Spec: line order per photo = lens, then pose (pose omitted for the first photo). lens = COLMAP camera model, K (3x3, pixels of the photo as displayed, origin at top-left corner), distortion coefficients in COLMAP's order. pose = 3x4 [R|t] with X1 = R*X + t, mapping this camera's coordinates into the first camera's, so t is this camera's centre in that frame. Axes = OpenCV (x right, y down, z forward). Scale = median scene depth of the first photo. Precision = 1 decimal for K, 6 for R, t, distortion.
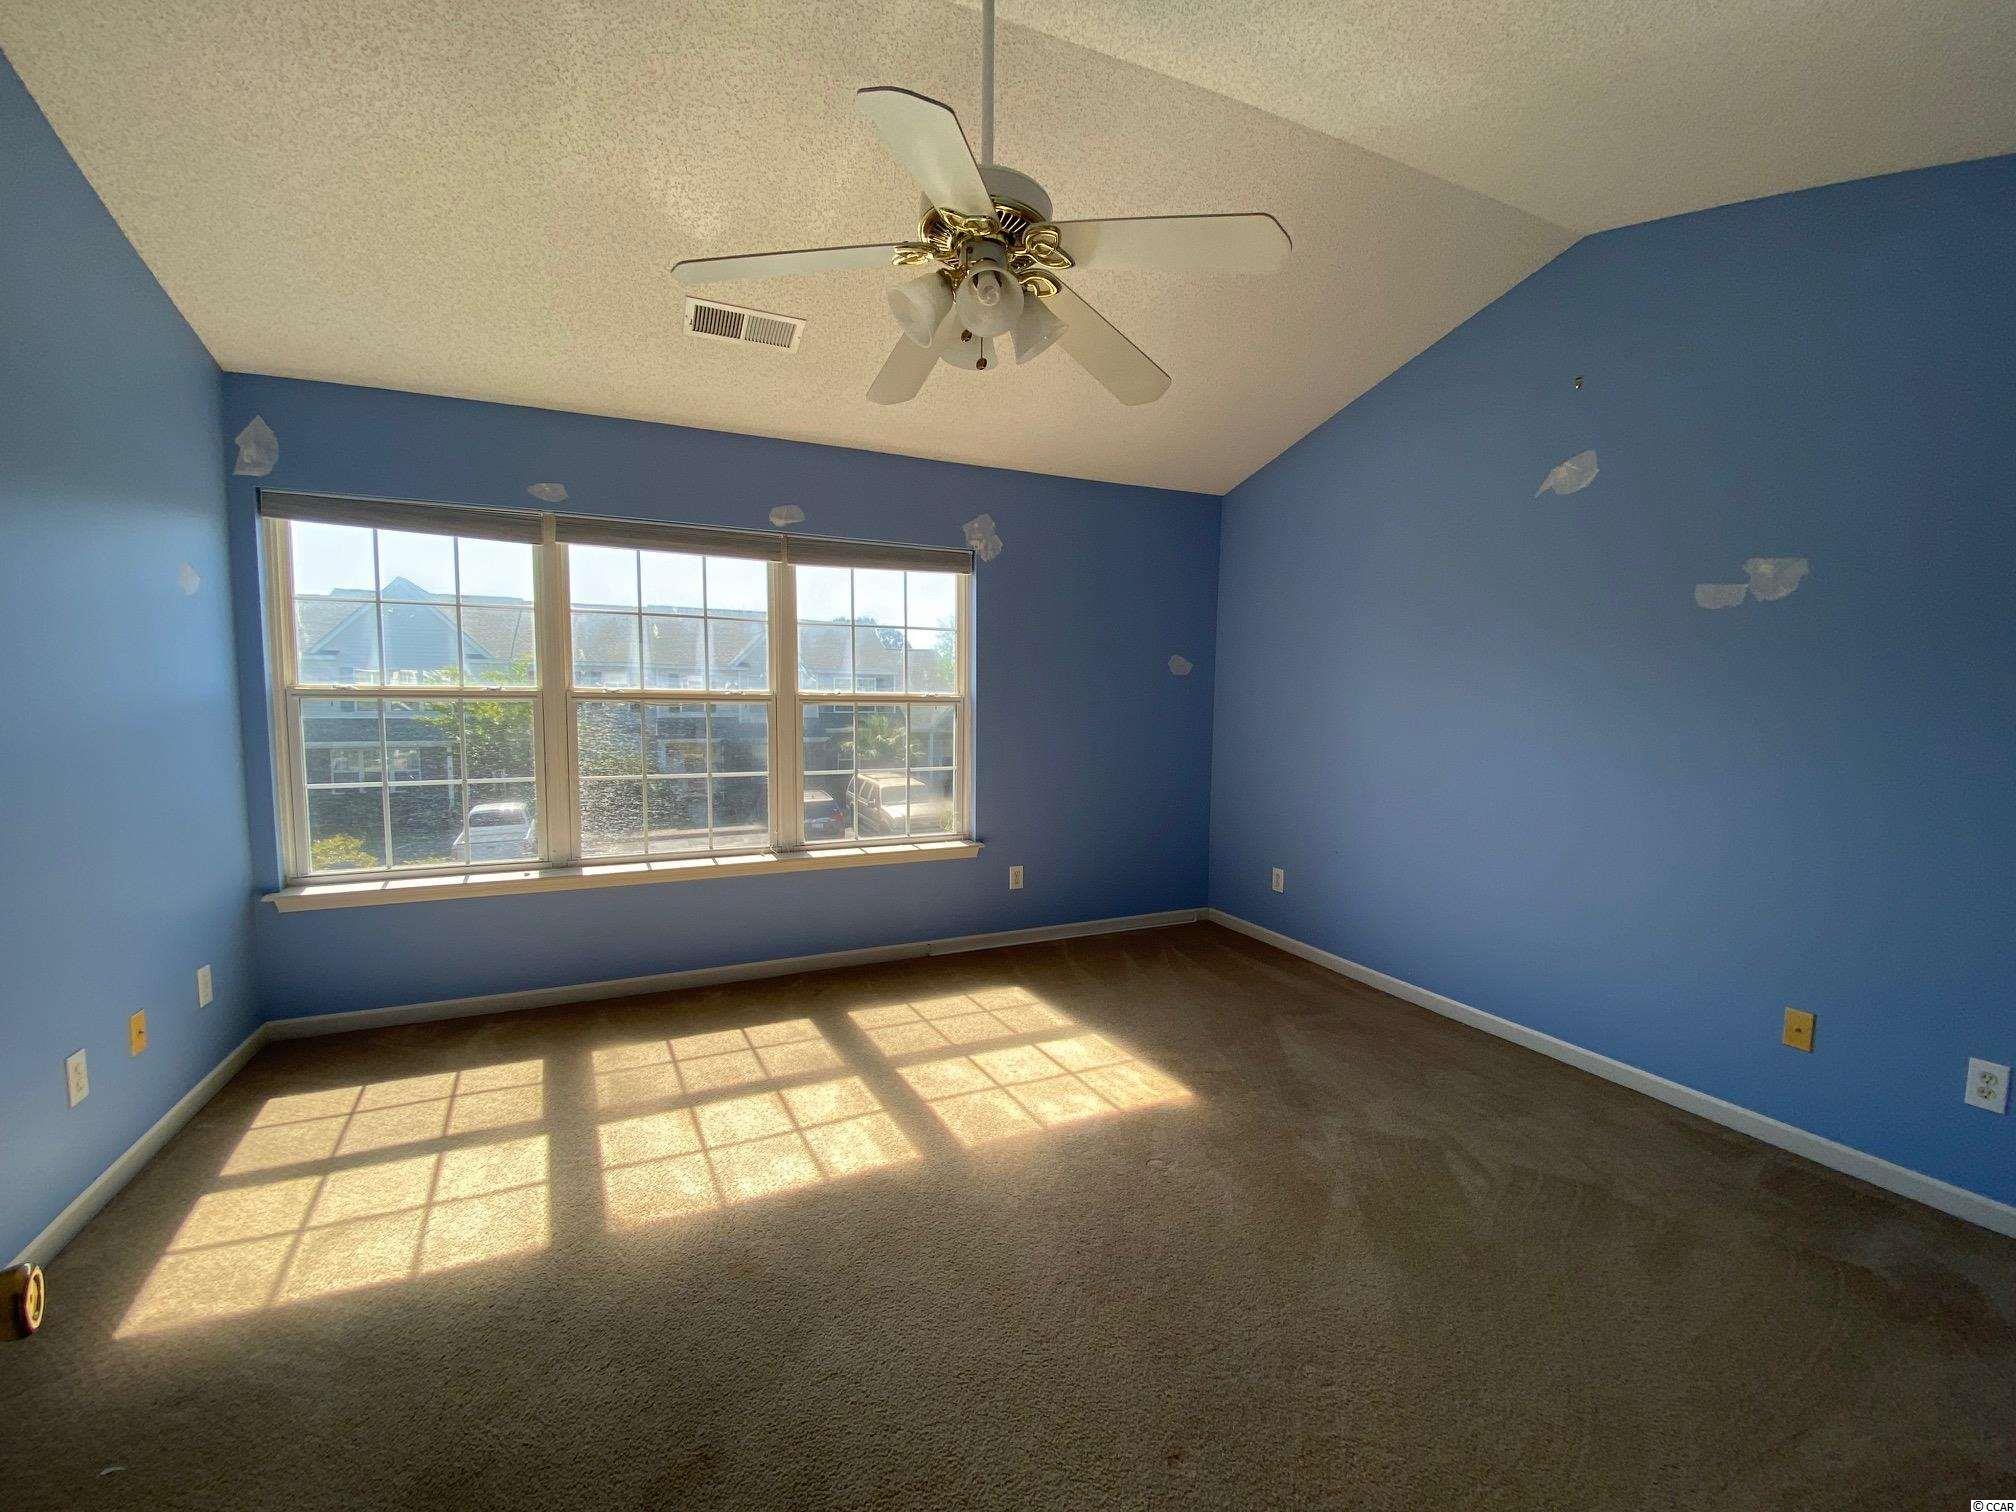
lens RADIAL K [[814.0, 0, 1008.2], [0, 814.0, 763.4], [0, 0, 1]] dist [0.017671, -0.020110]
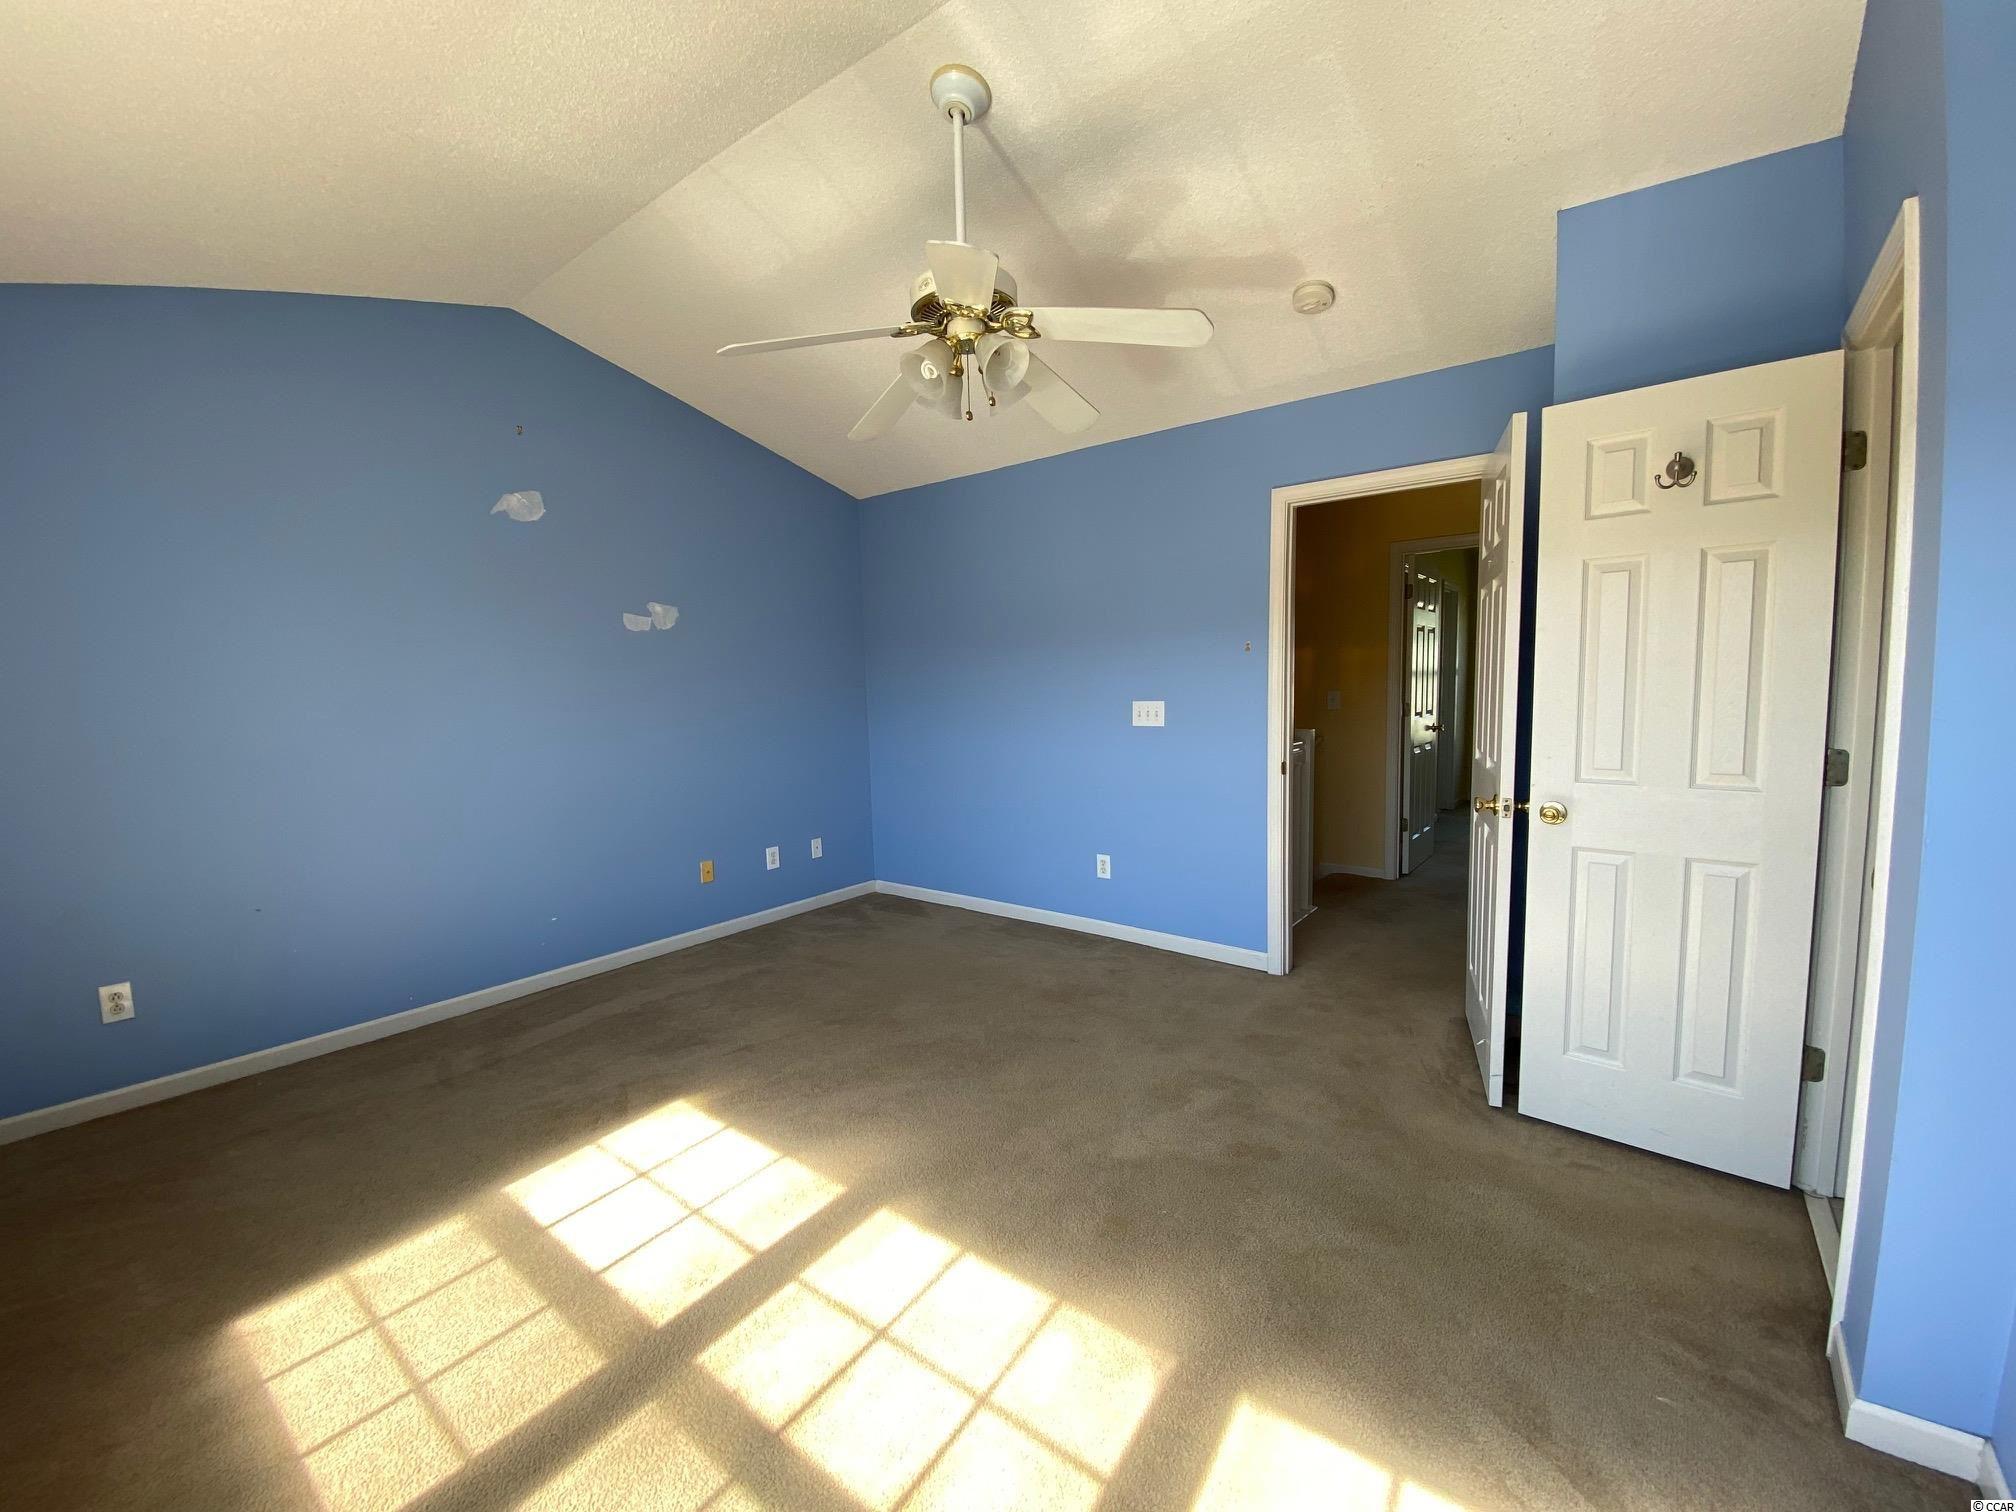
lens RADIAL K [[814.0, 0, 1008.2], [0, 814.0, 763.4], [0, 0, 1]] dist [0.017671, -0.020110]
pose [[-0.470428, -0.089311, 0.877907, -0.789507], [0.088606, 0.985056, 0.147691, -0.101571], [-0.877979, 0.147266, -0.455485, 1.049572]]
